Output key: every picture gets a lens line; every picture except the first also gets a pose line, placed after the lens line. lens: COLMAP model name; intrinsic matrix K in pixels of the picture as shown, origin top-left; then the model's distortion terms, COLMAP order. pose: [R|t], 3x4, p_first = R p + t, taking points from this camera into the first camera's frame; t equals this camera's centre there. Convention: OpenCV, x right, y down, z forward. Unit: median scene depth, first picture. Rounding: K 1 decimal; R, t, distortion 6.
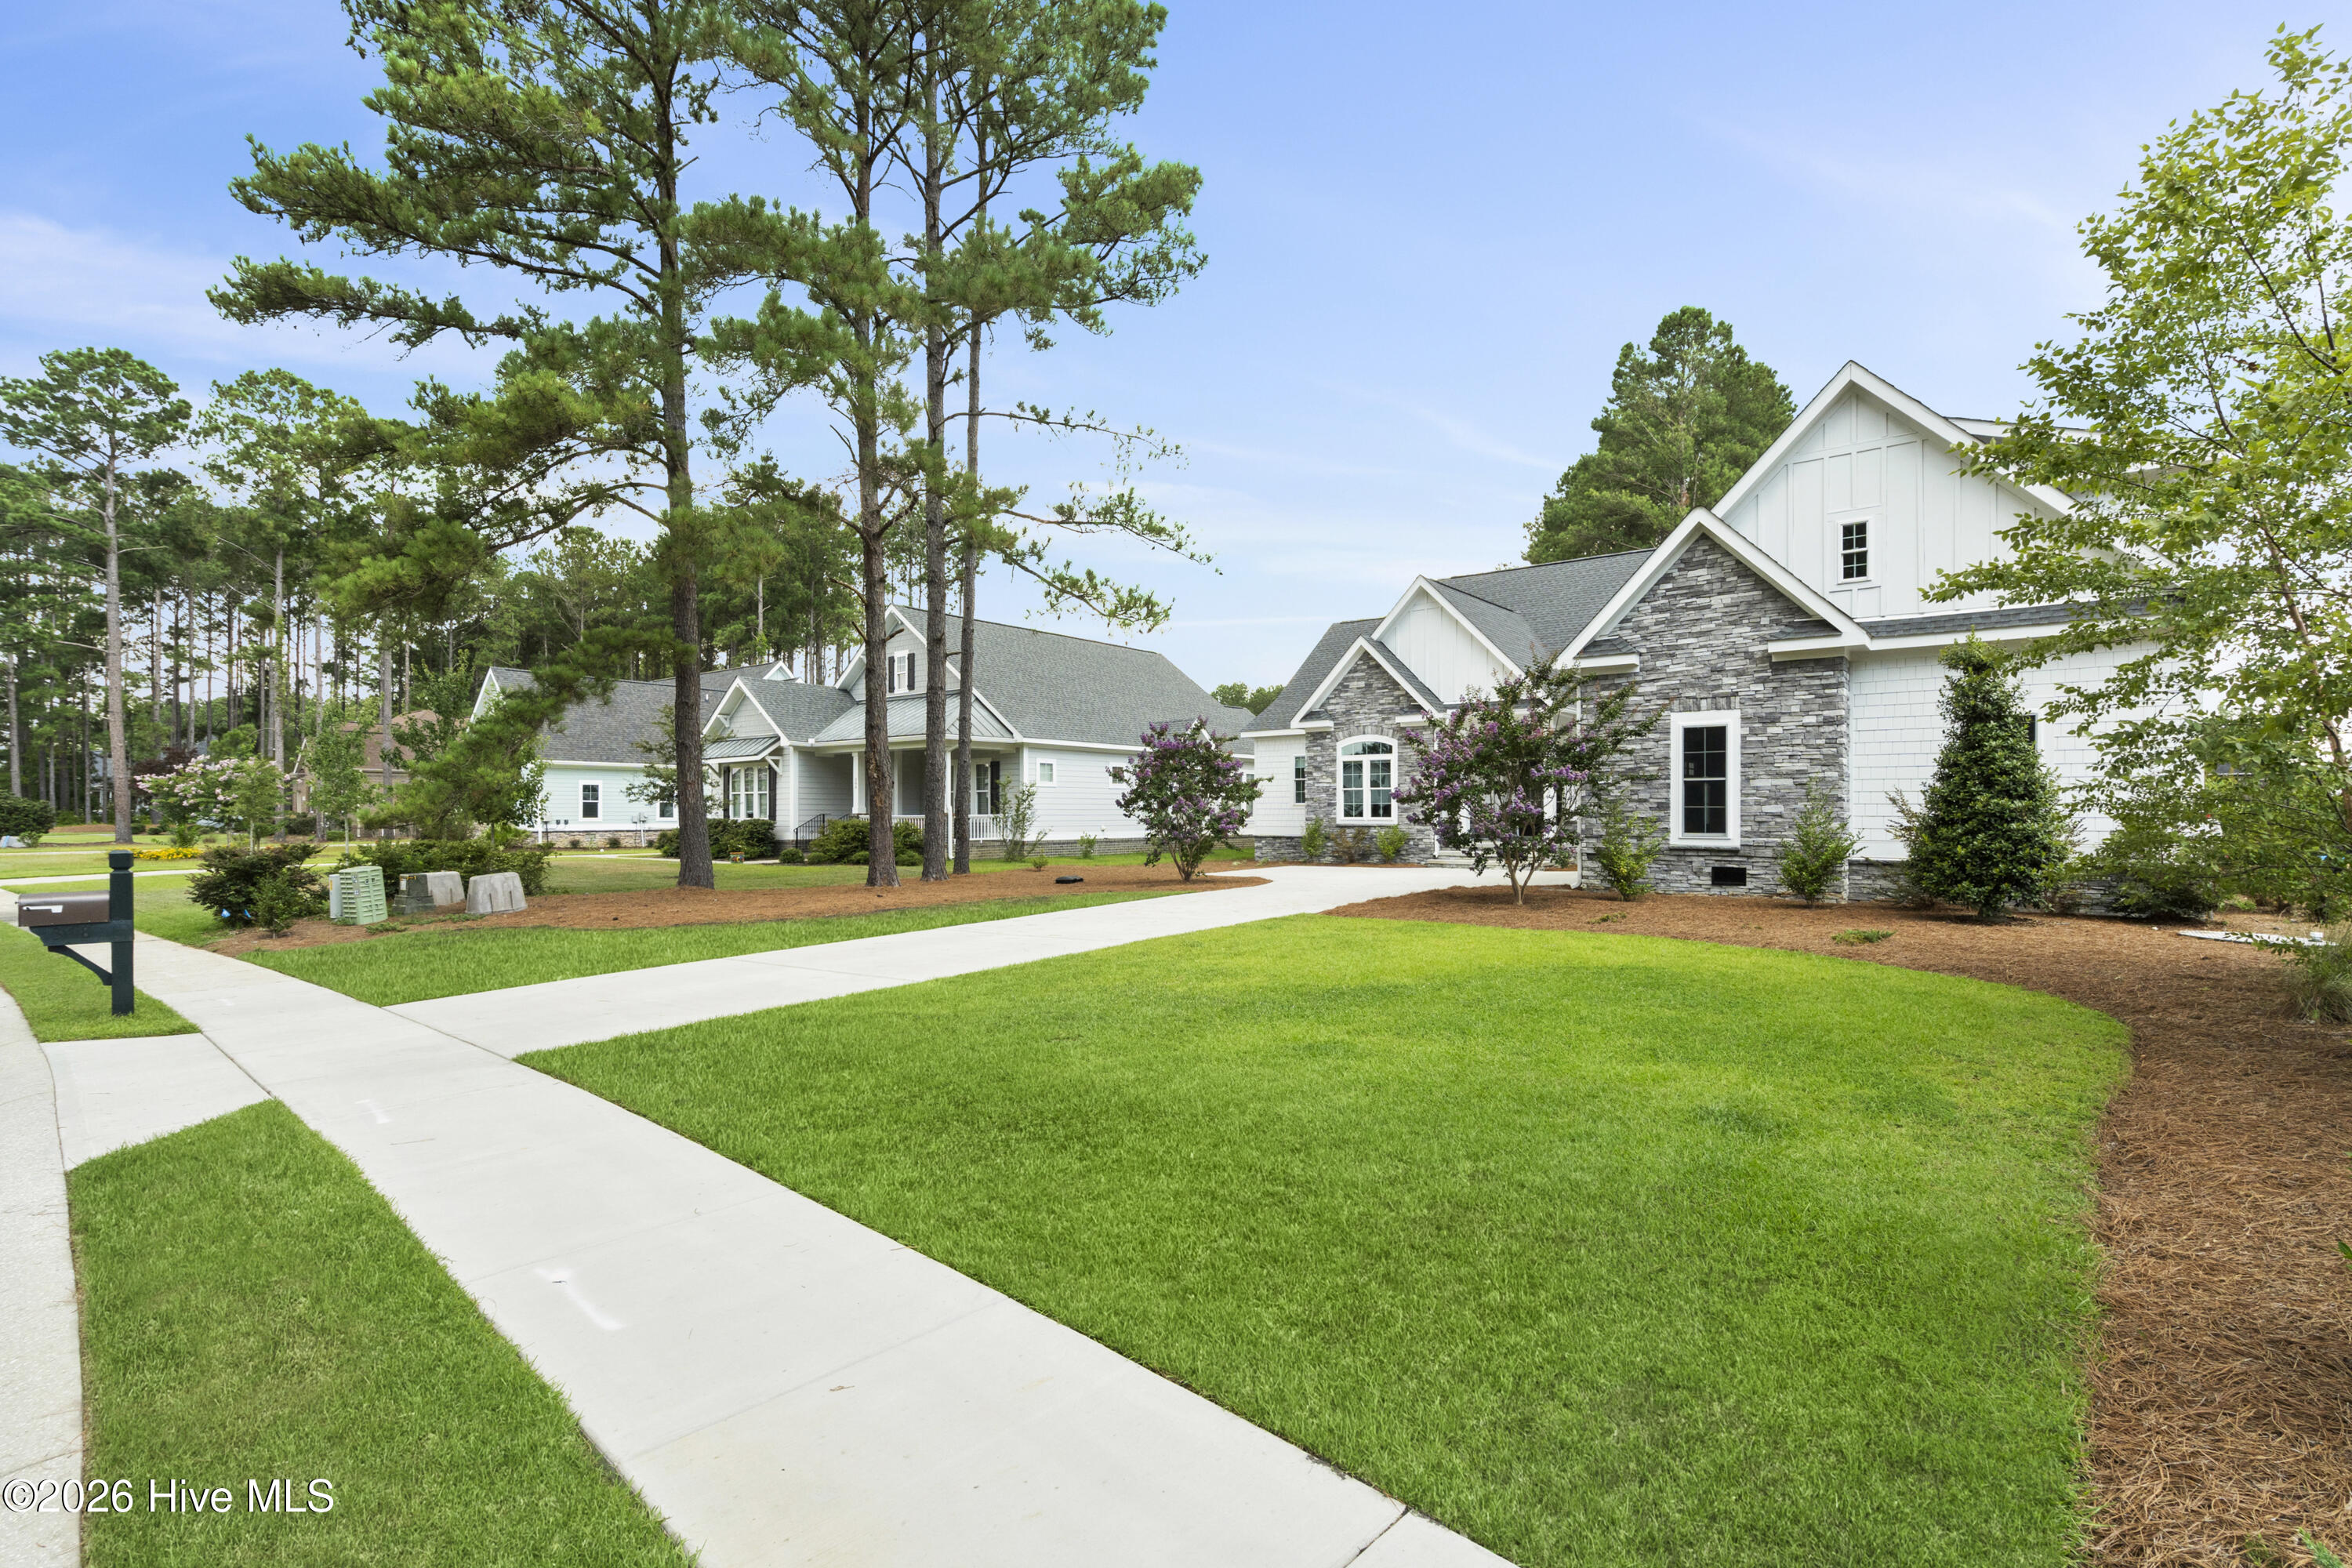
lens RADIAL K [[1069.9, 0, 1187.7], [0, 1069.9, 814.0], [0, 0, 1]] dist [0.000882, 0.000260]
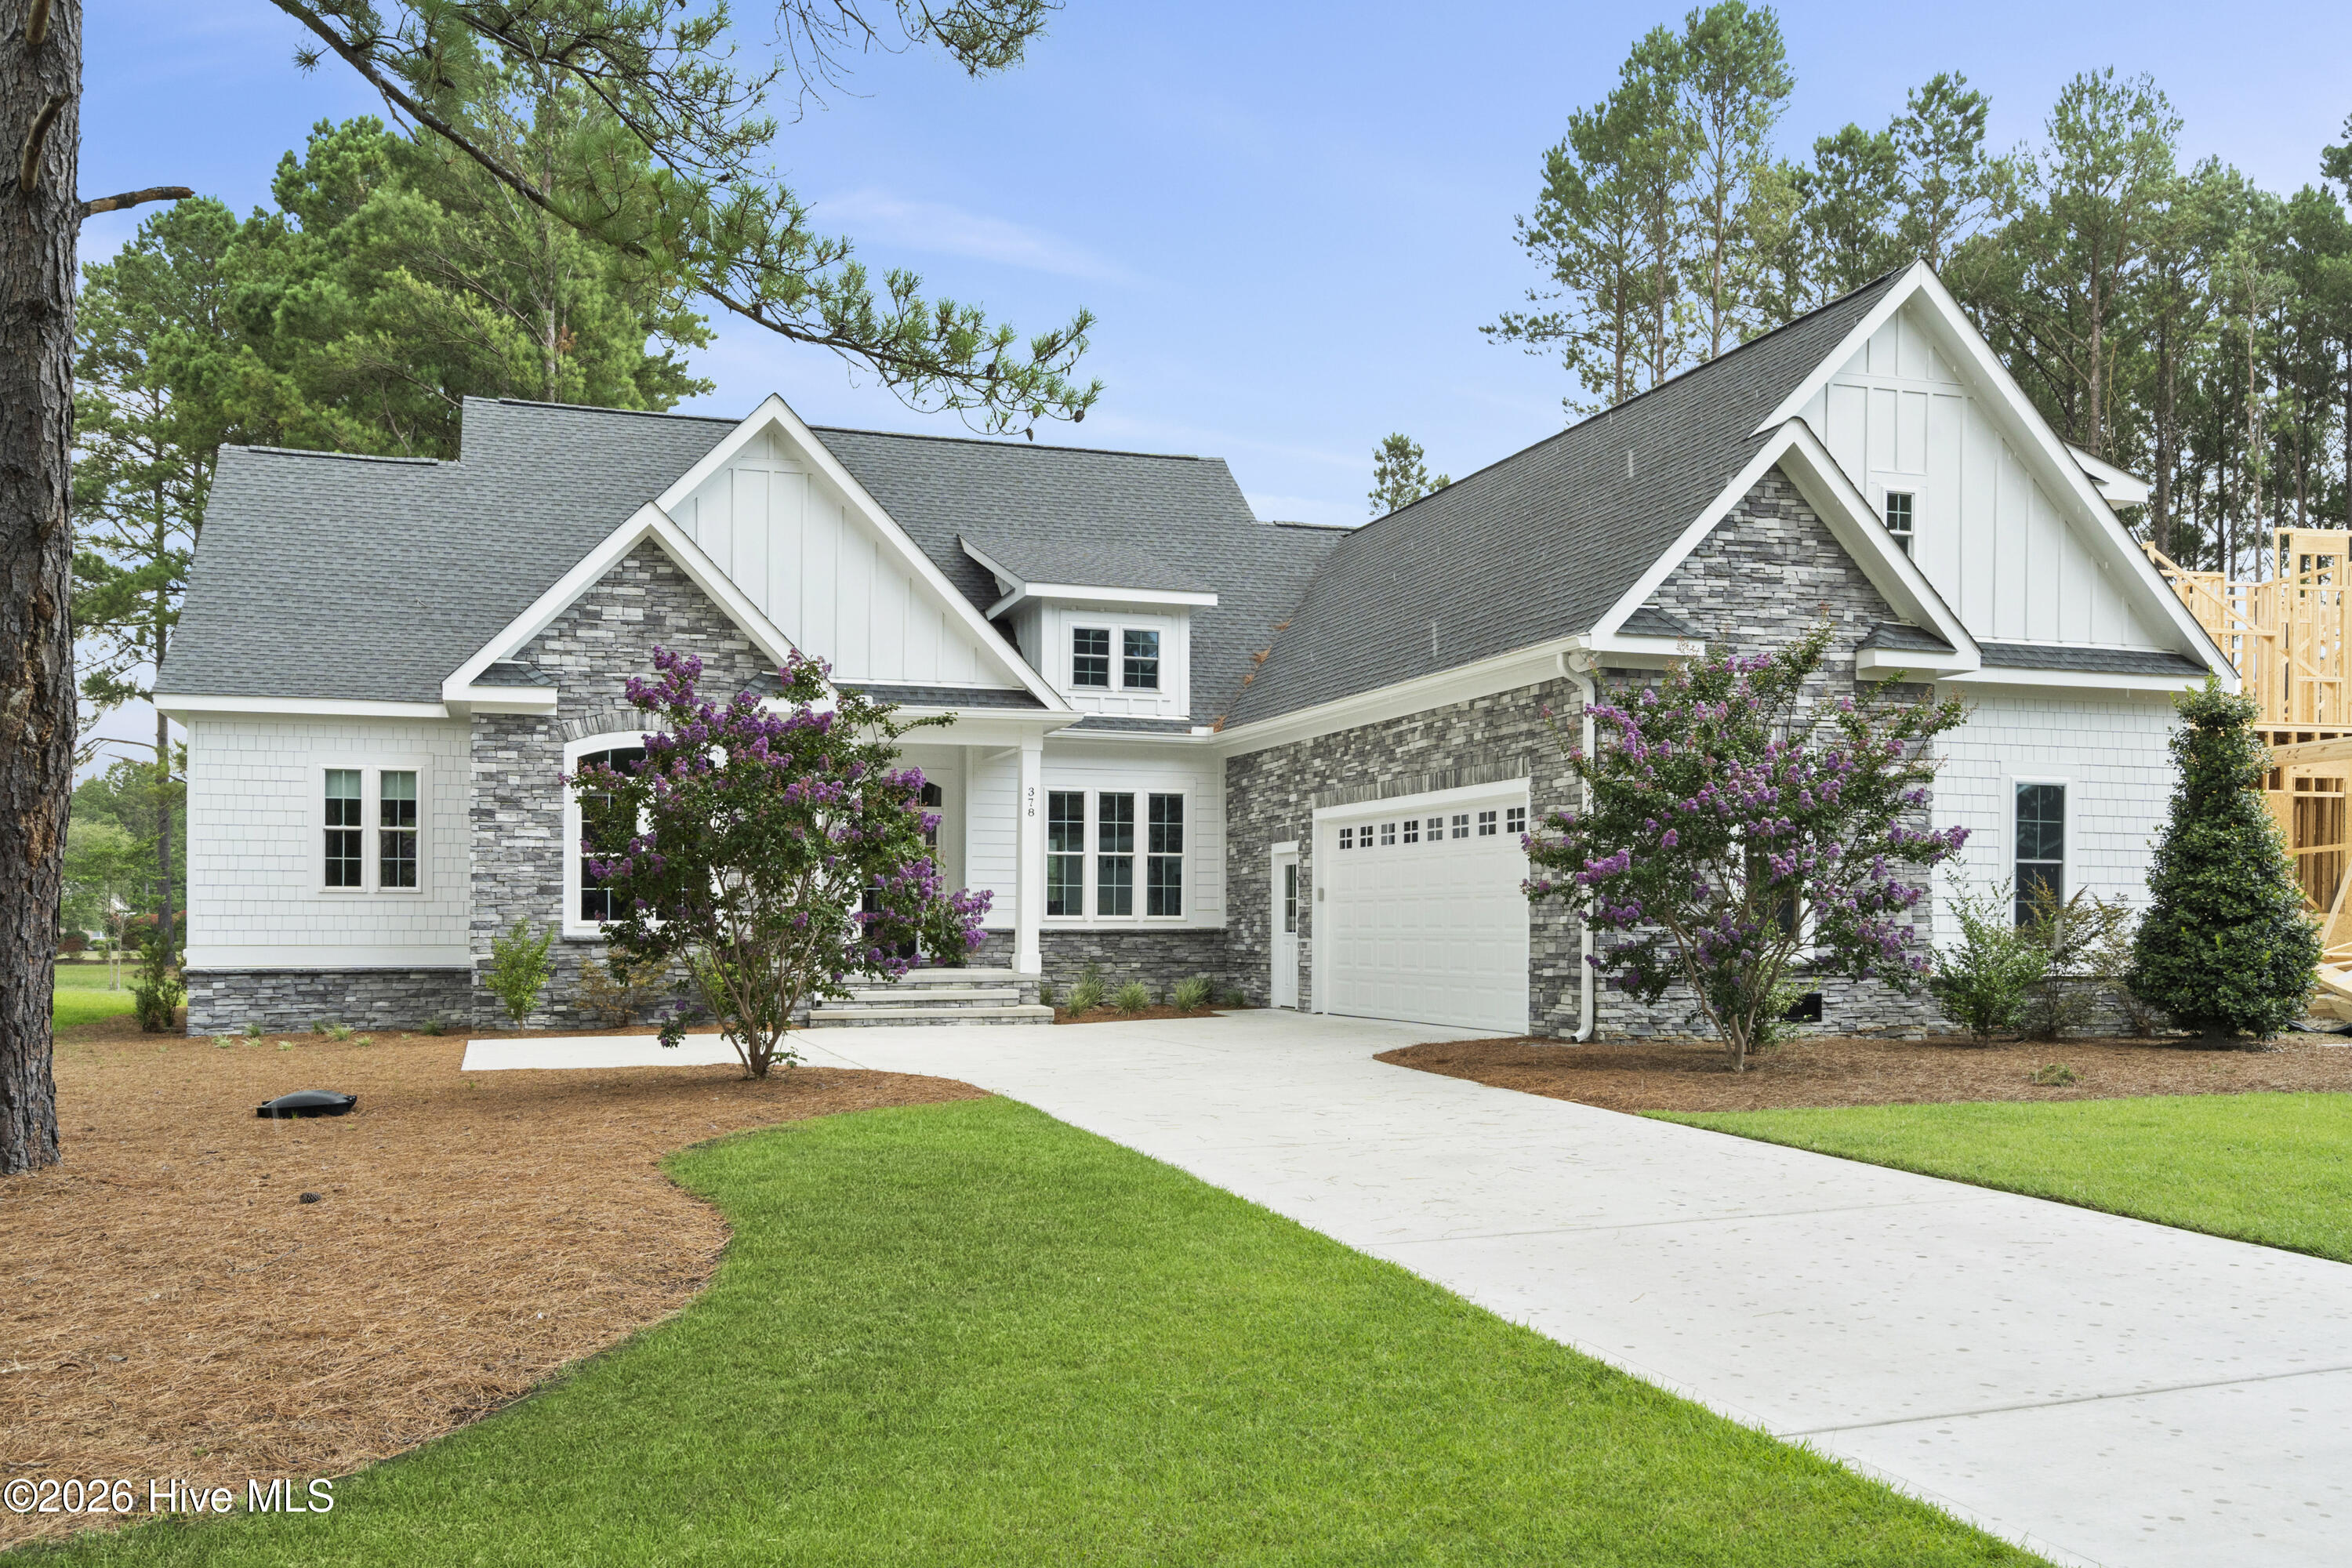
lens RADIAL K [[1968.6, 0, 1237.0], [0, 1968.6, 937.5], [0, 0, 1]] dist [0.005852, -0.006243]
pose [[0.556841, -0.001972, 0.830617, -0.653069], [-0.001296, 0.999994, 0.003244, 0.012612], [-0.830618, -0.002883, 0.556835, 0.620412]]
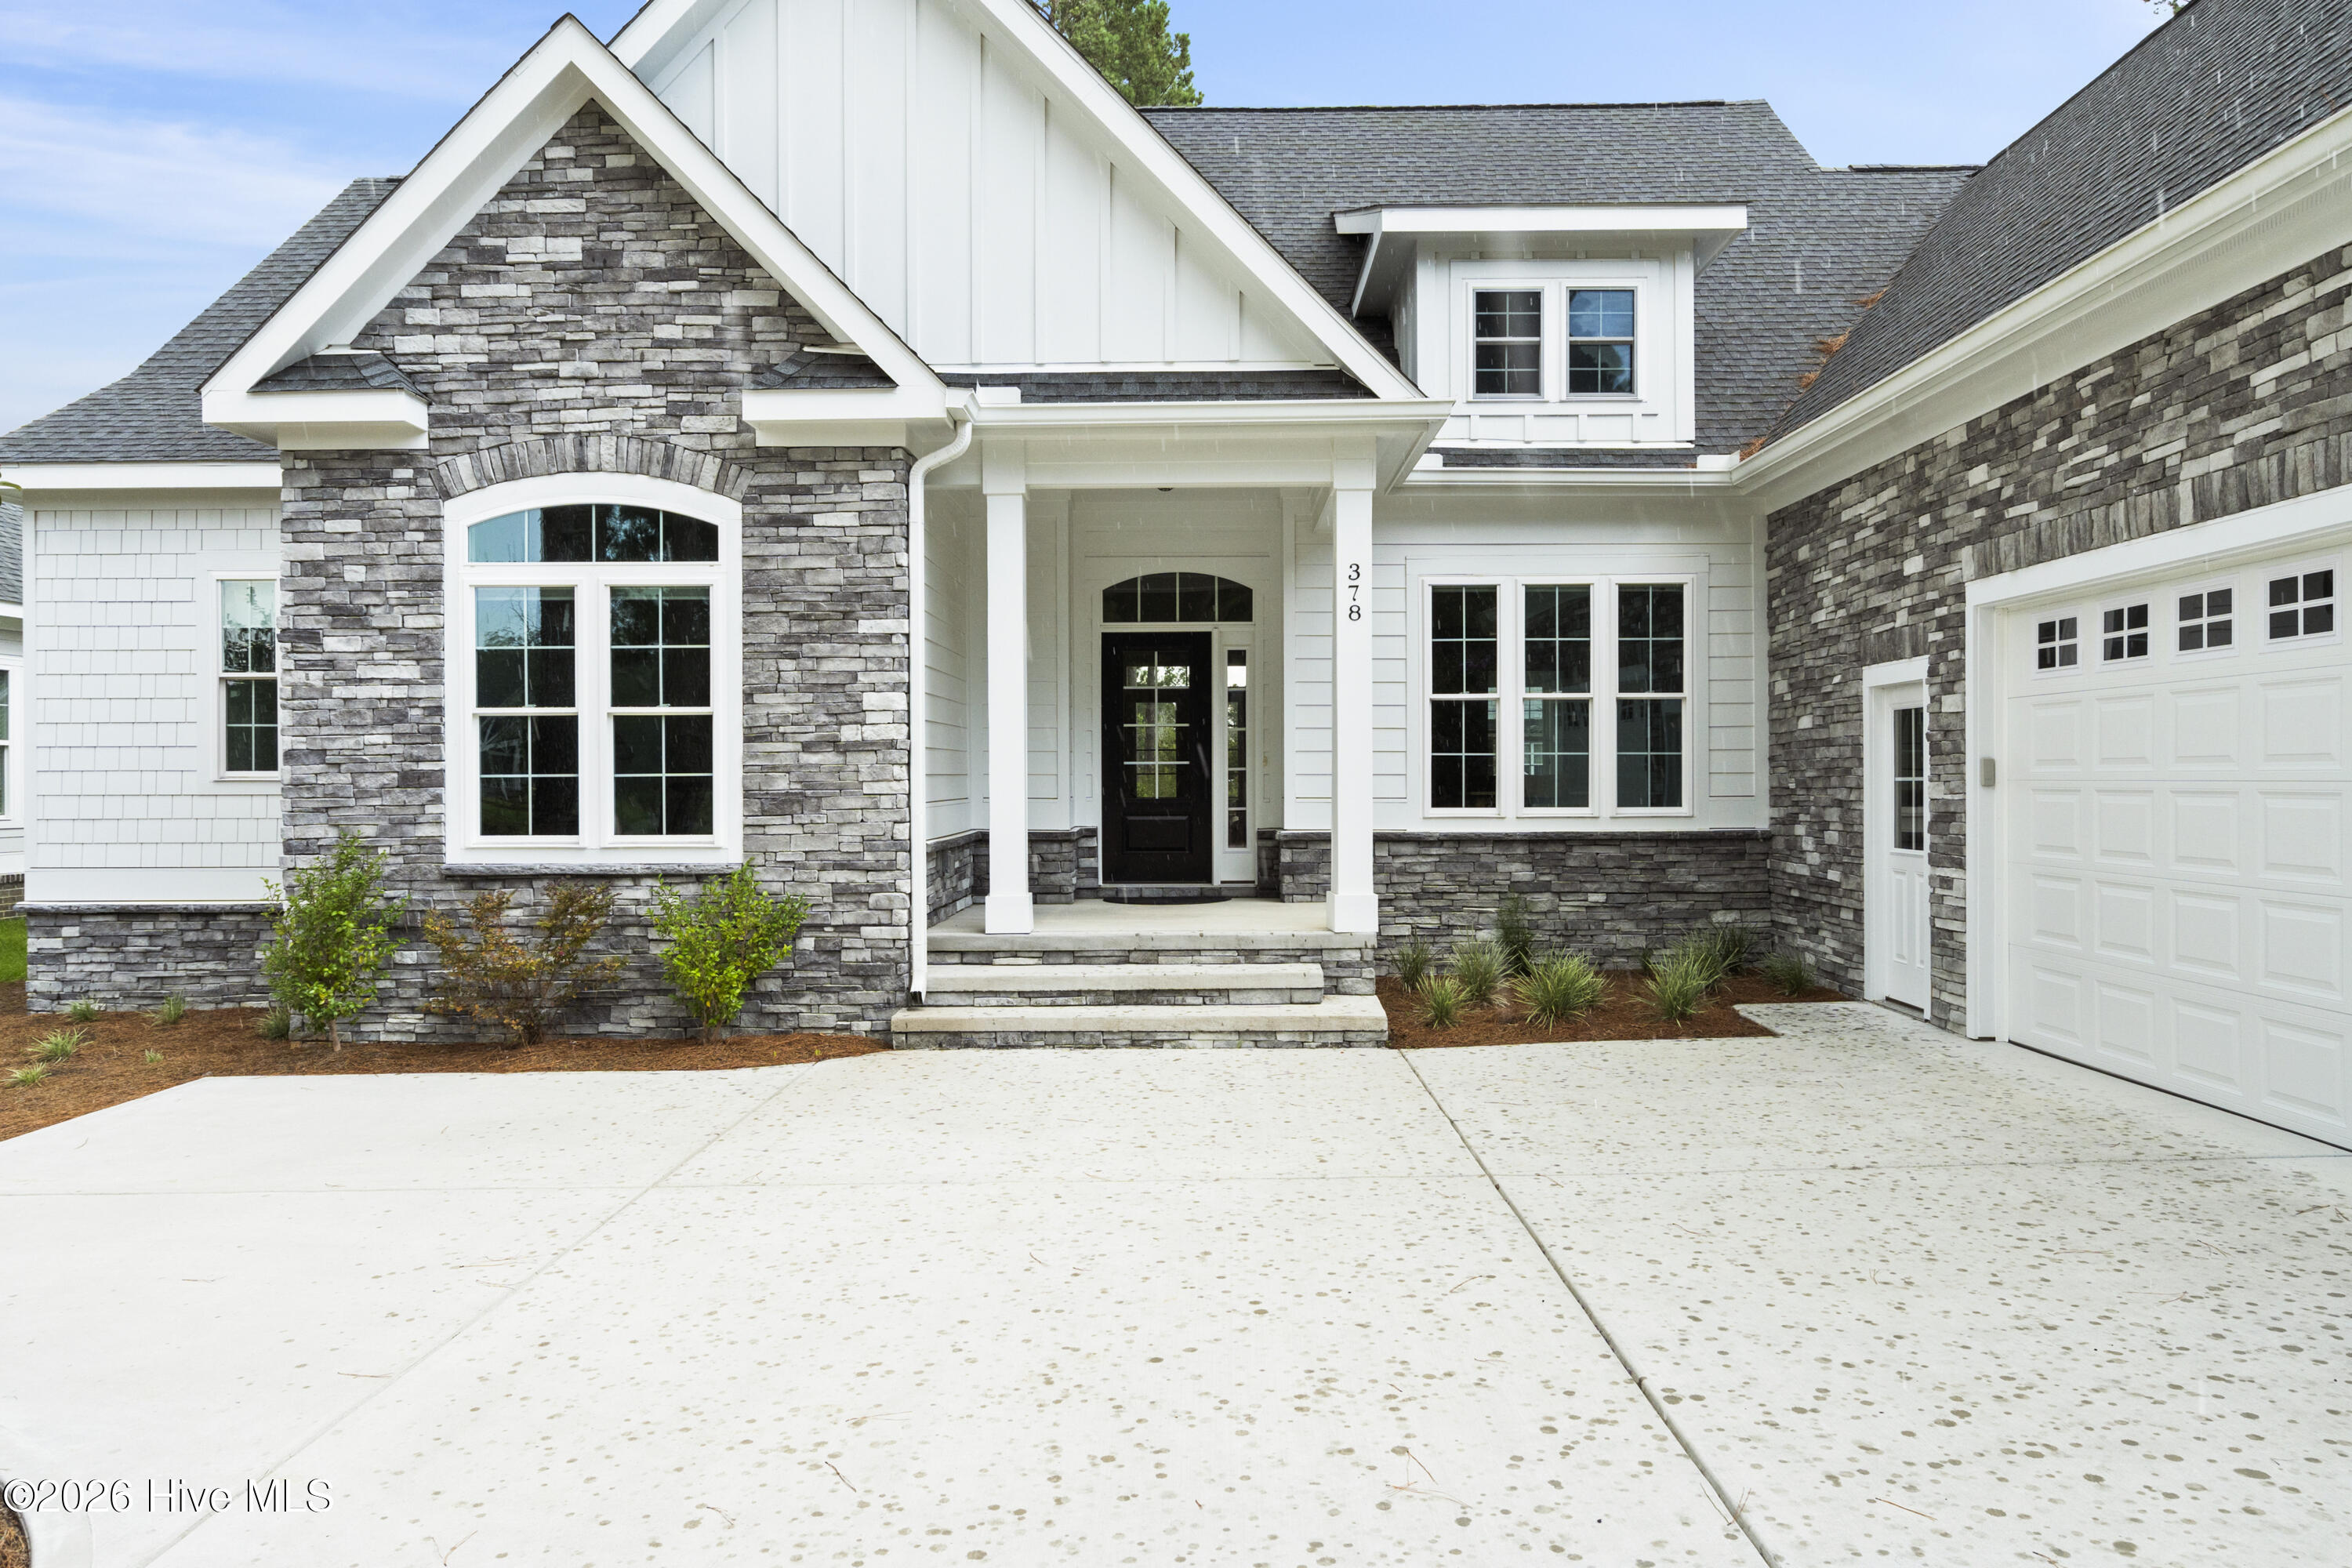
lens RADIAL K [[1653.2, 0, 1225.5], [0, 1653.2, 769.9], [0, 0, 1]] dist [0.005917, 0.002014]
pose [[0.796269, 0.001351, 0.604941, 0.108037], [0.003576, 0.999970, -0.006939, -0.014146], [-0.604932, 0.007688, 0.796240, 1.129010]]
